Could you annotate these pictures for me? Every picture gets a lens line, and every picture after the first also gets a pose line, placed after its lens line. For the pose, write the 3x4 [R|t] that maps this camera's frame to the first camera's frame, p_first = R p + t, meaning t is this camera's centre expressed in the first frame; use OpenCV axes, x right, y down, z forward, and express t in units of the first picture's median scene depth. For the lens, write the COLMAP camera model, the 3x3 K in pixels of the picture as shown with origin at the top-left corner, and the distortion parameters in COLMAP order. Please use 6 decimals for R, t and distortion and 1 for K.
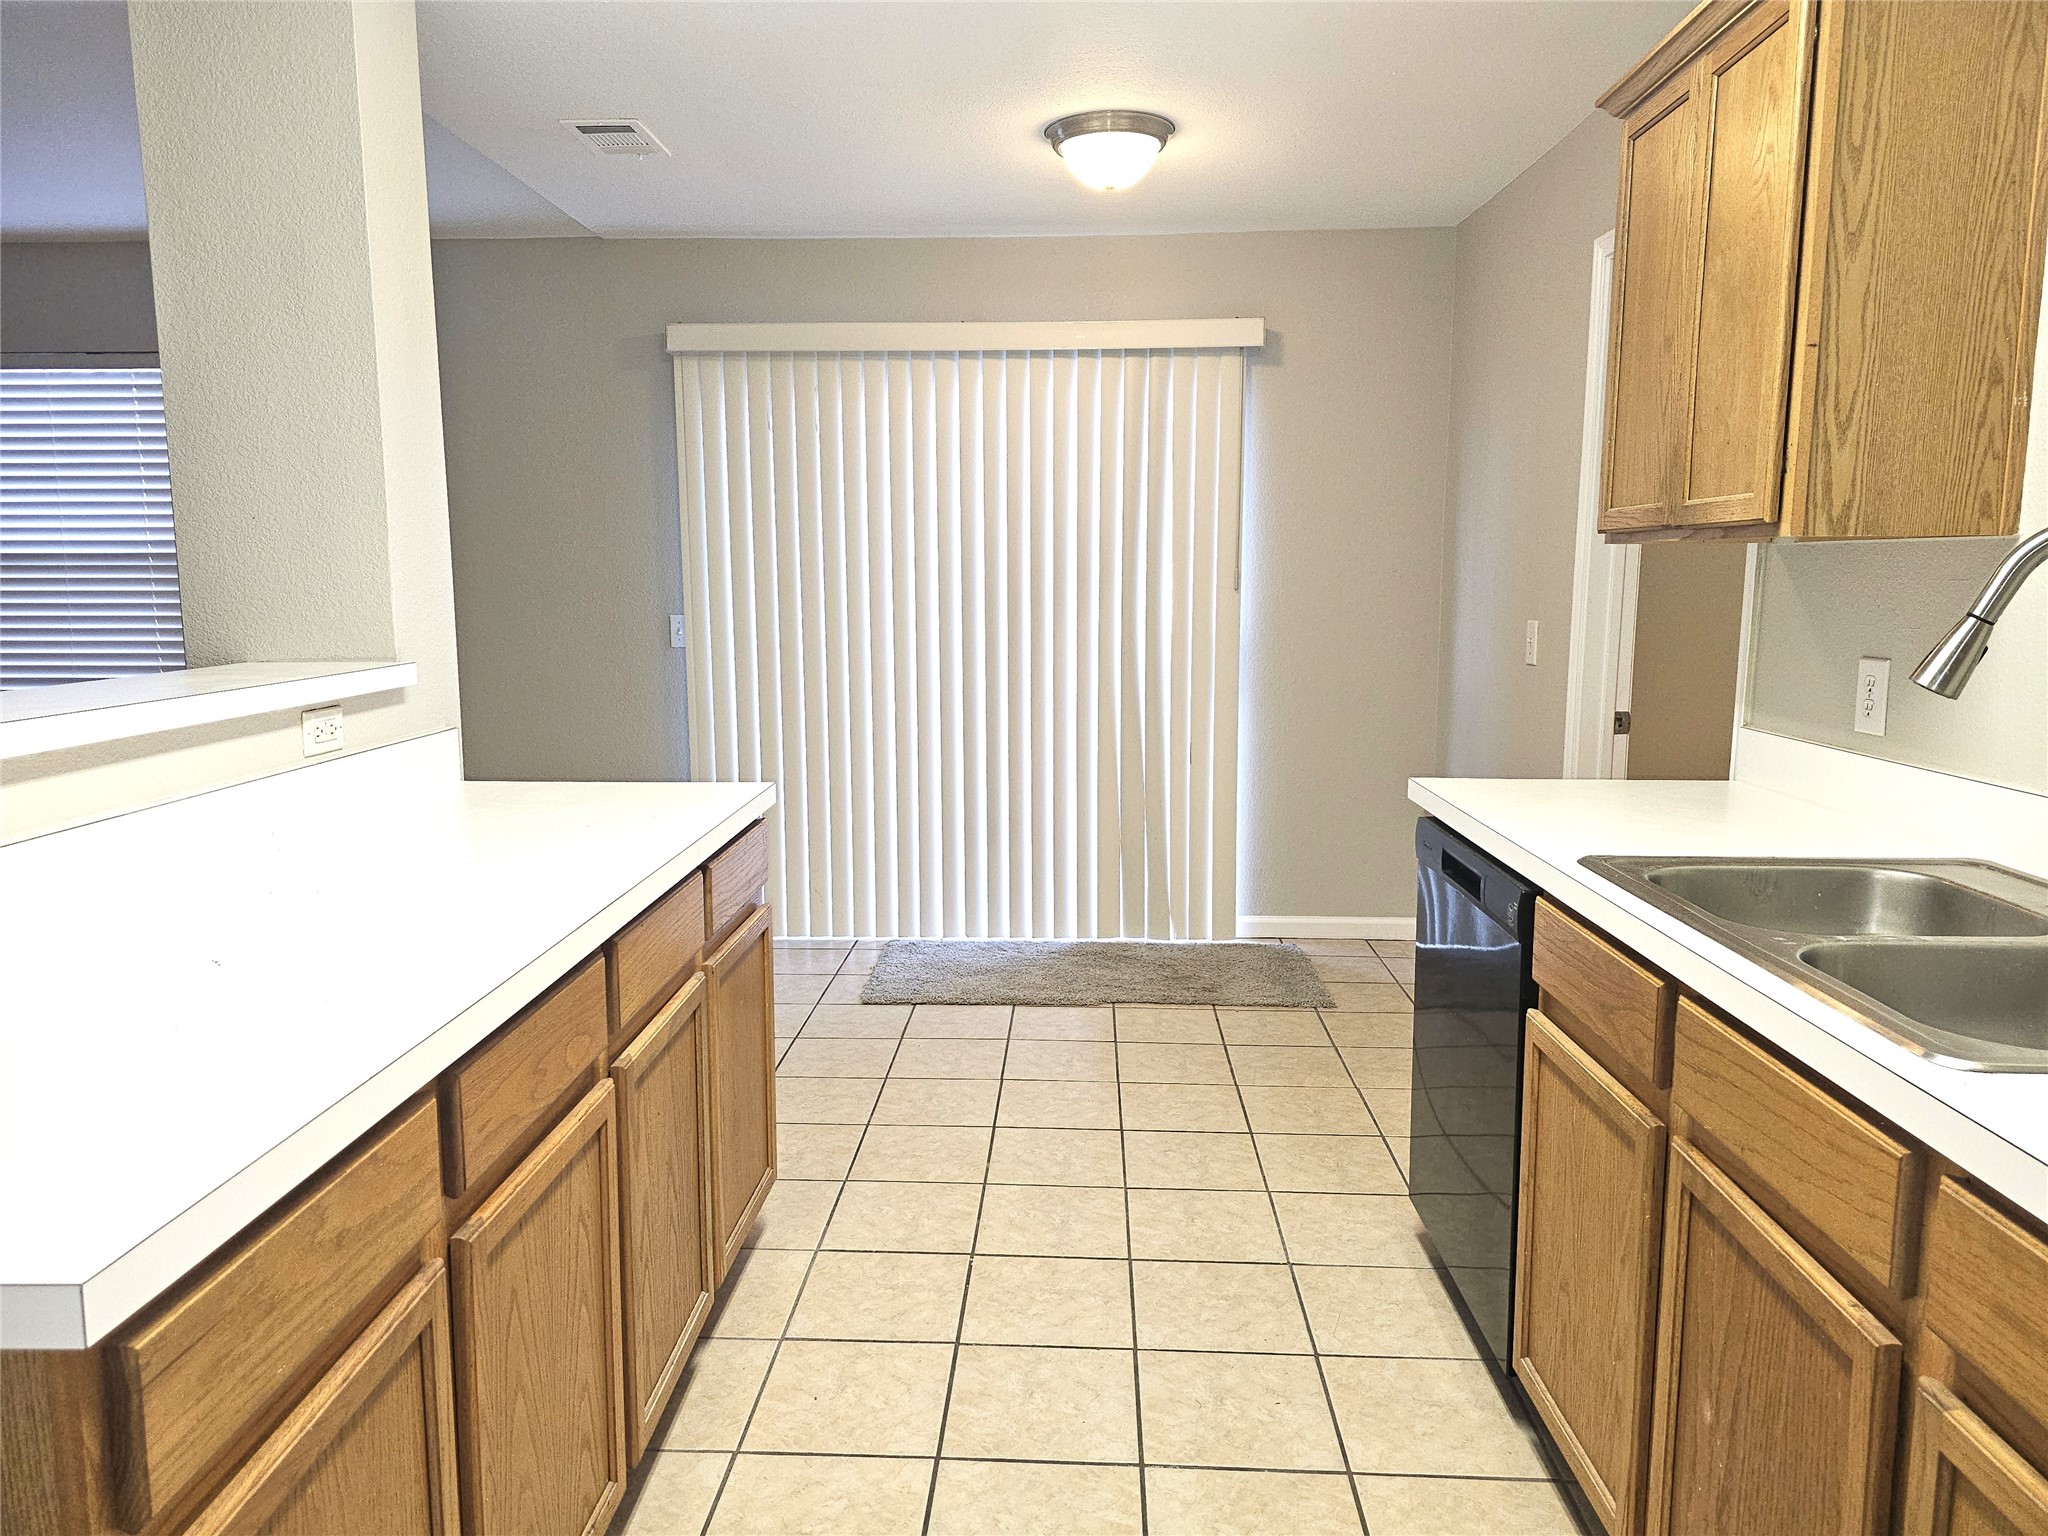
lens RADIAL K [[1367.8, 0, 1017.0], [0, 1367.8, 771.6], [0, 0, 1]] dist [0.072725, -0.061611]
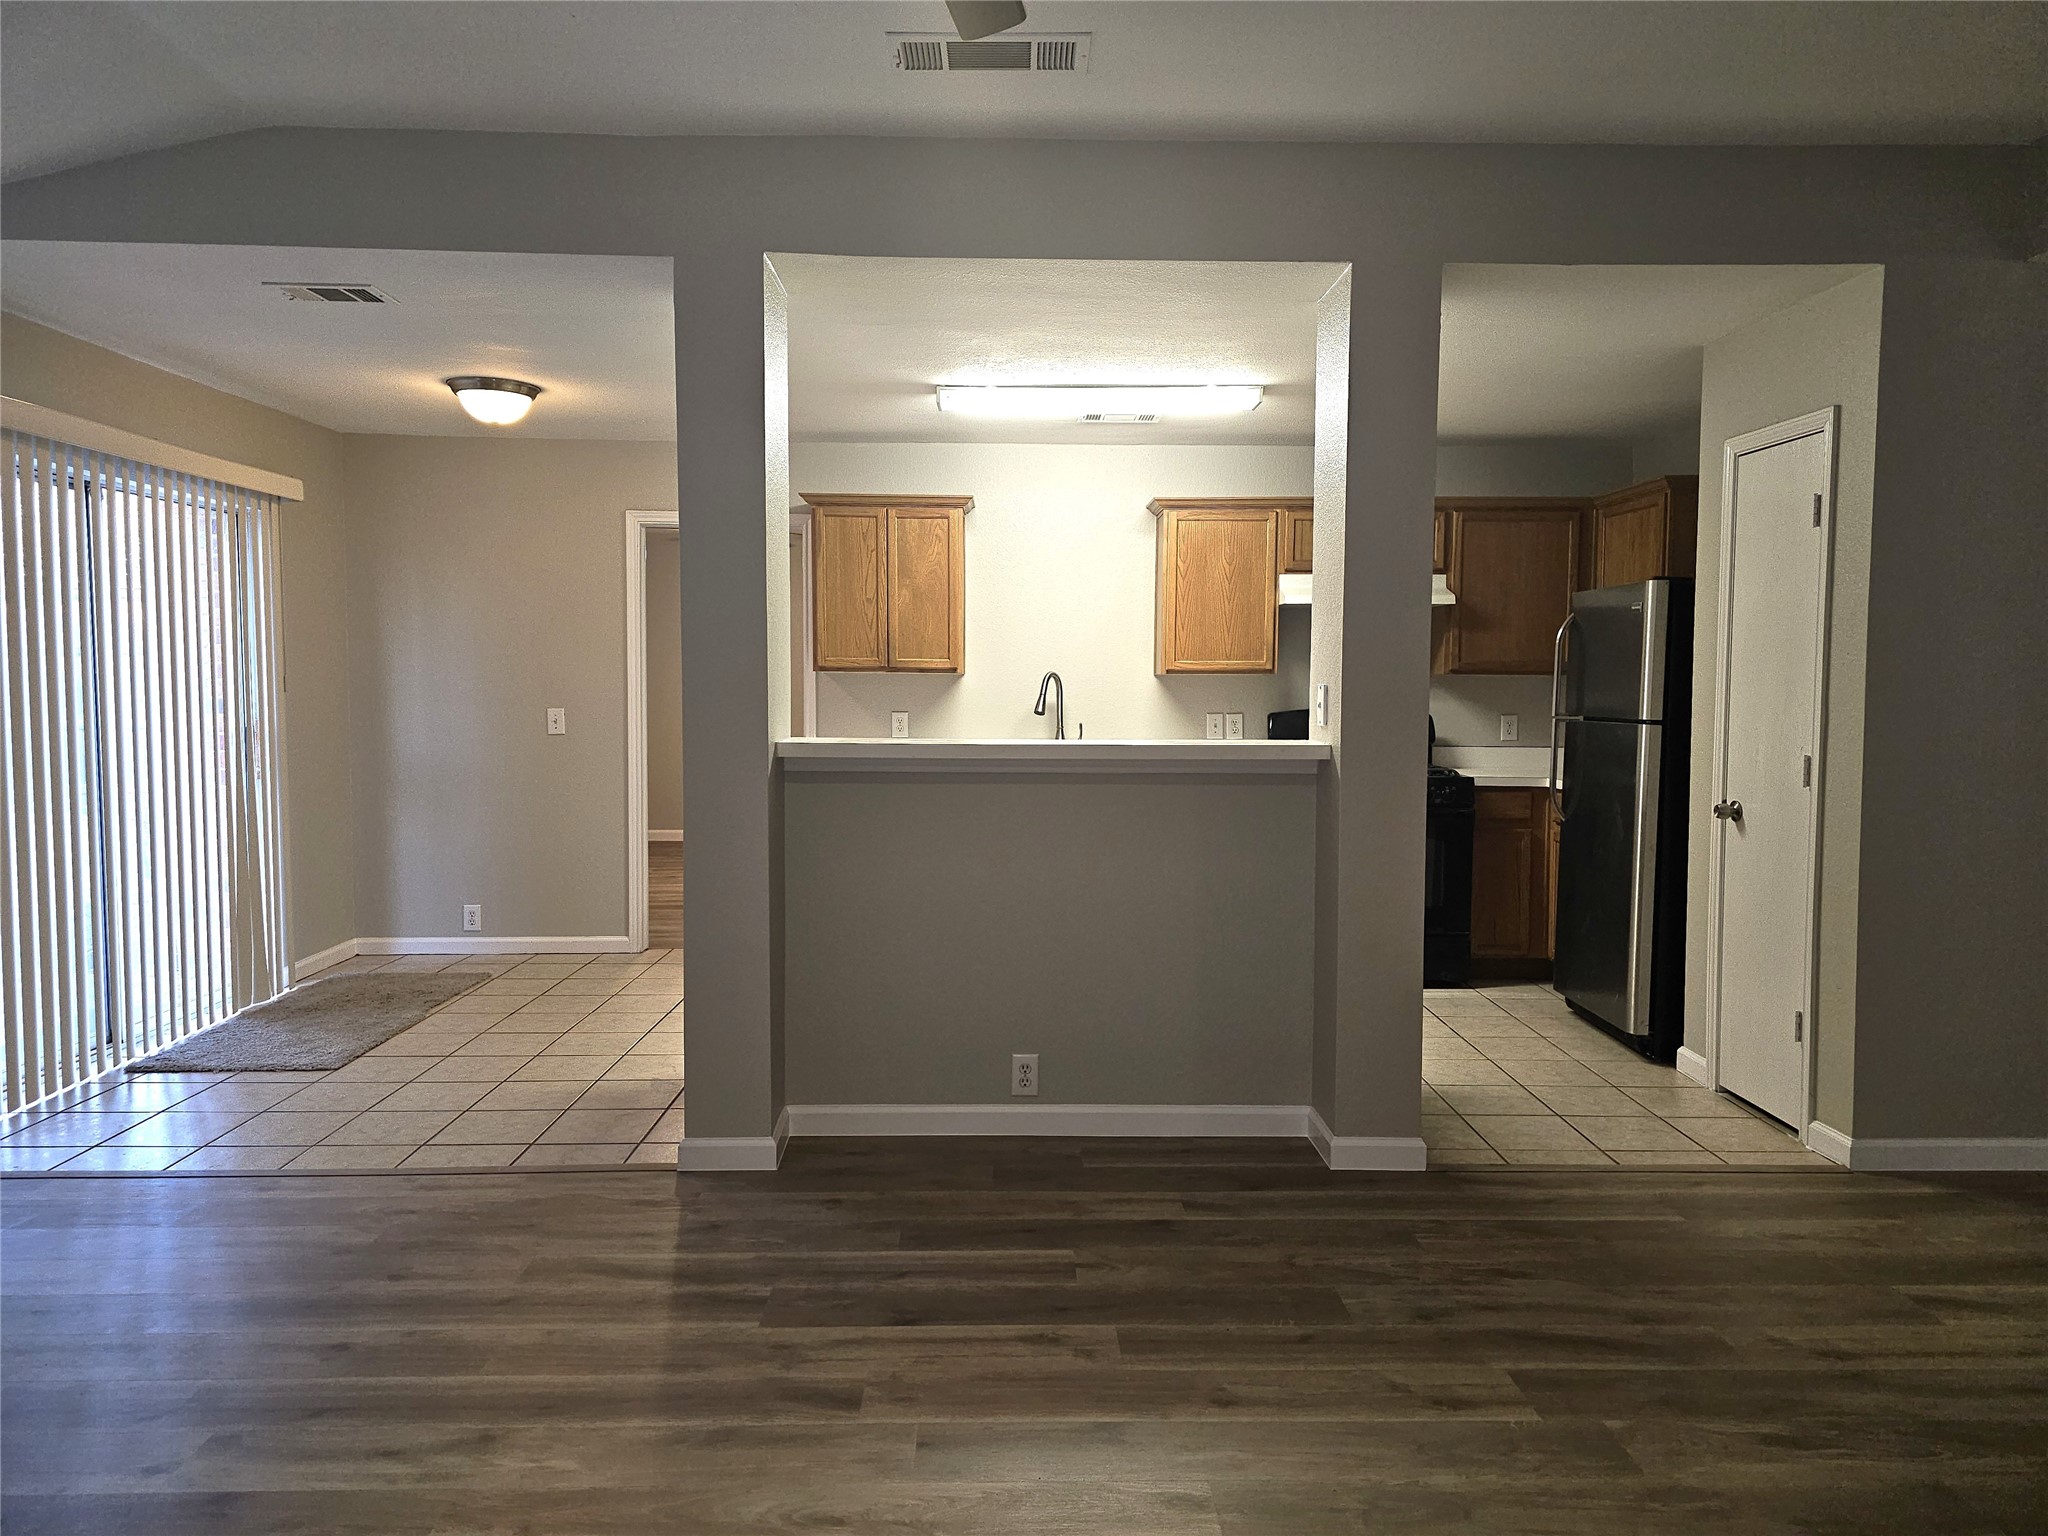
lens RADIAL K [[1367.1, 0, 1034.7], [0, 1367.1, 761.2], [0, 0, 1]] dist [0.071402, -0.061903]
pose [[-0.046890, -0.061076, 0.997031, -2.569143], [0.137115, 0.988287, 0.066989, -0.147789], [-0.989445, 0.139849, -0.037967, 0.935981]]
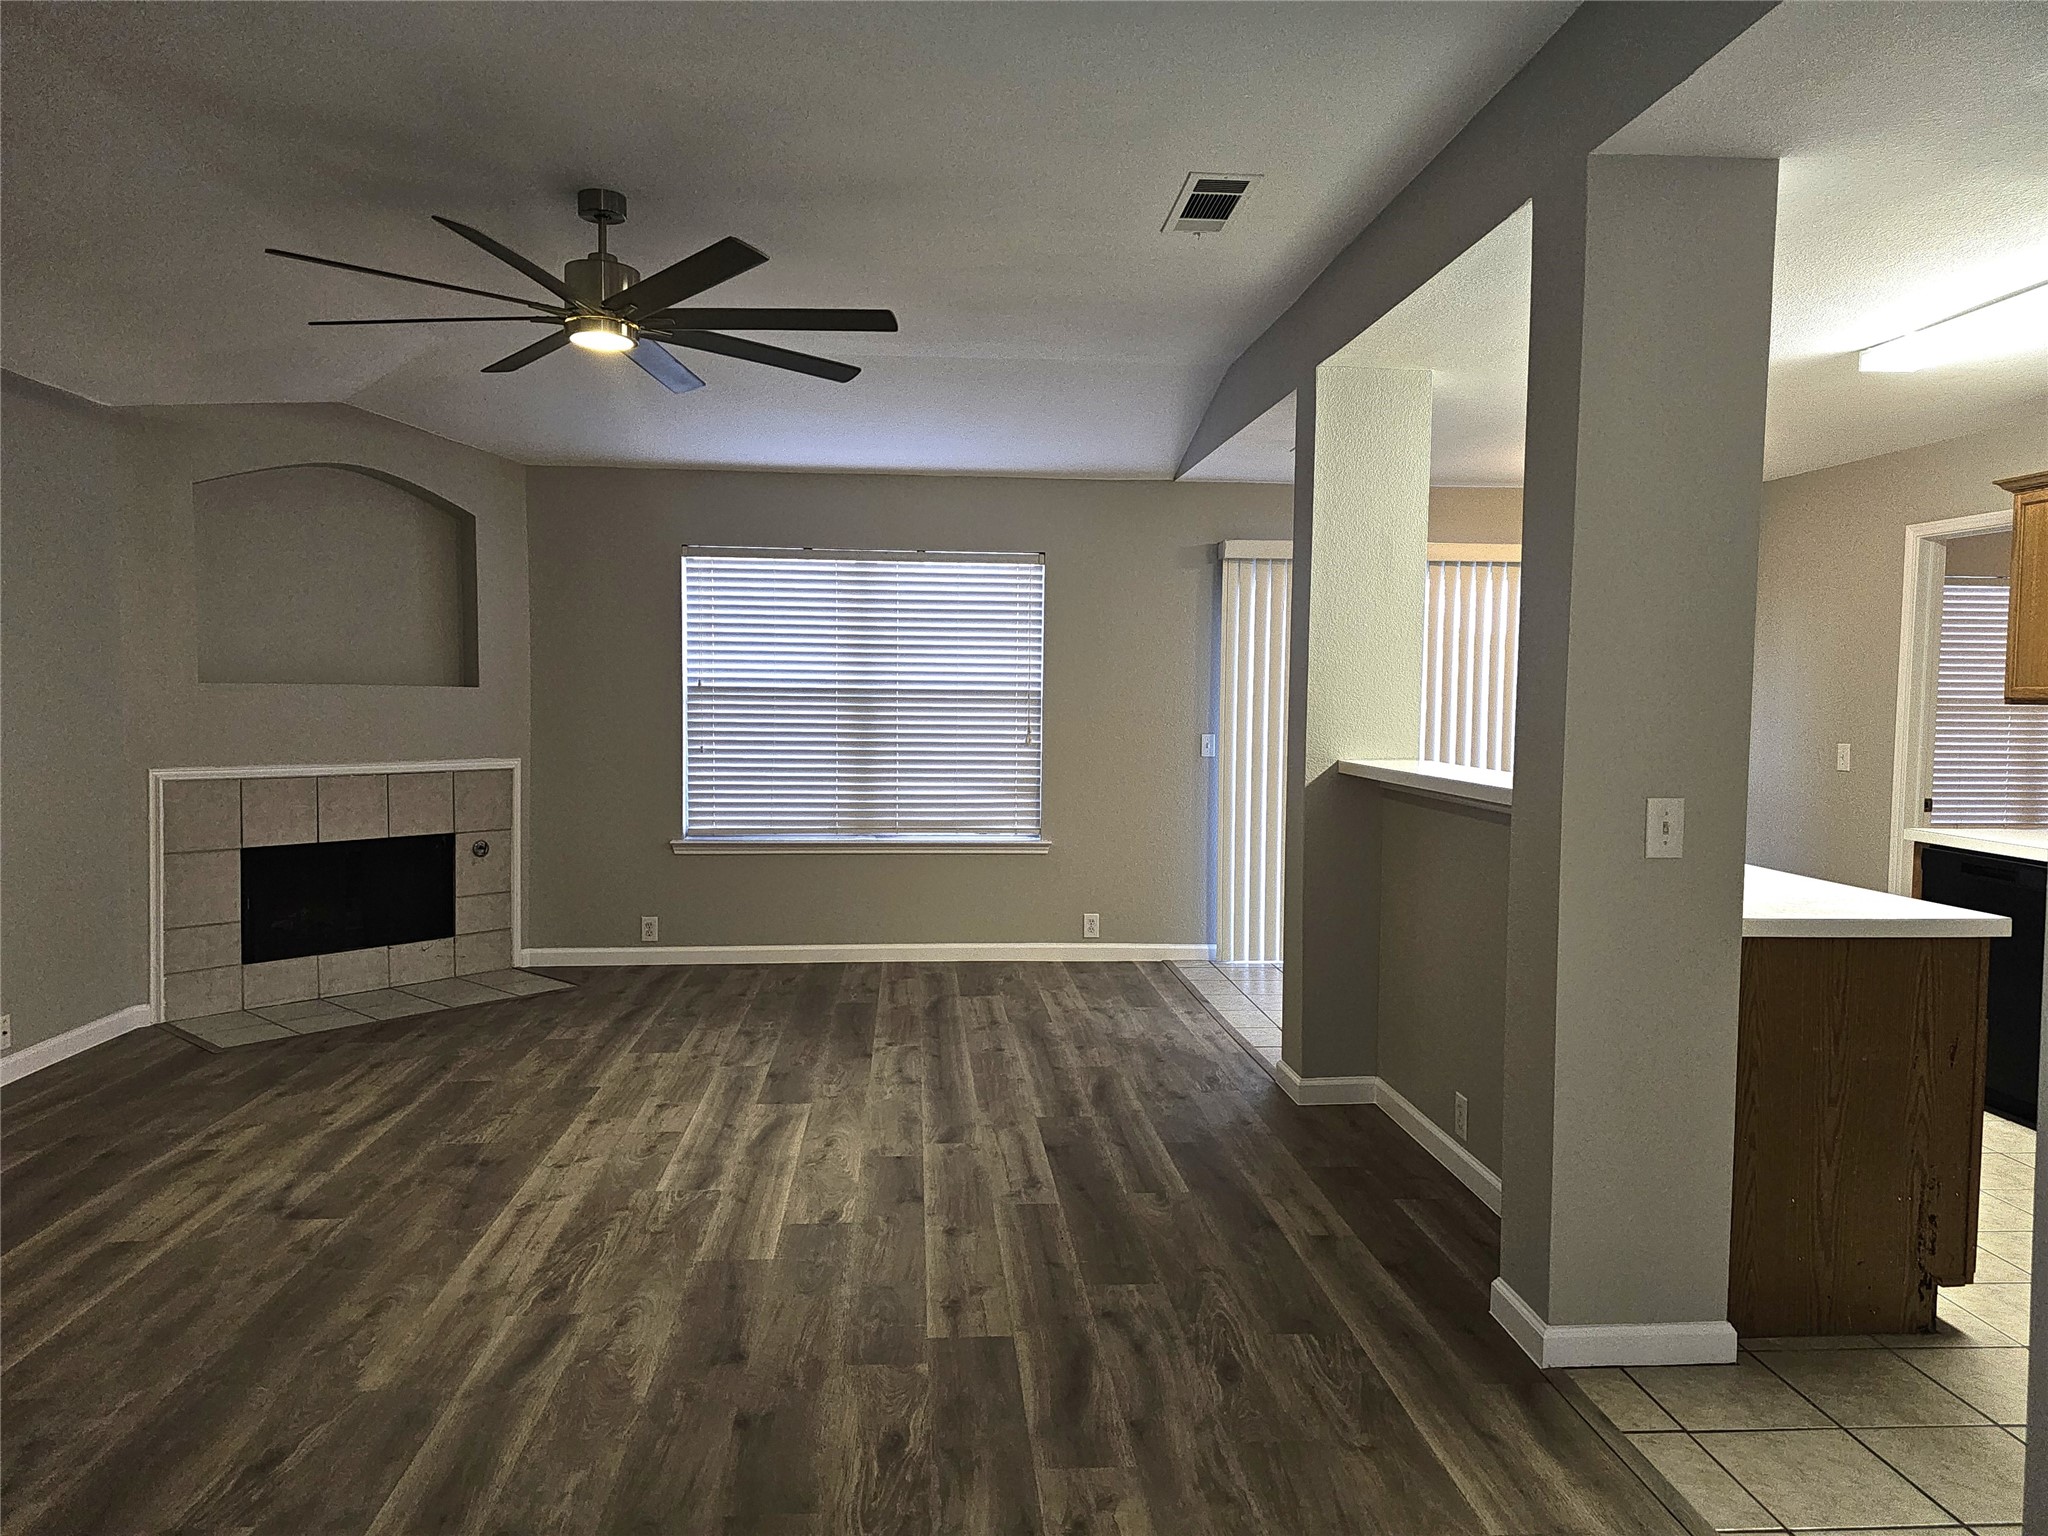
lens RADIAL K [[1374.2, 0, 1012.3], [0, 1374.2, 760.8], [0, 0, 1]] dist [0.067796, -0.062848]
pose [[0.995641, 0.007743, 0.092947, -1.429977], [0.000840, 0.995763, -0.091949, 0.114611], [-0.093265, 0.091626, 0.991416, -0.992507]]
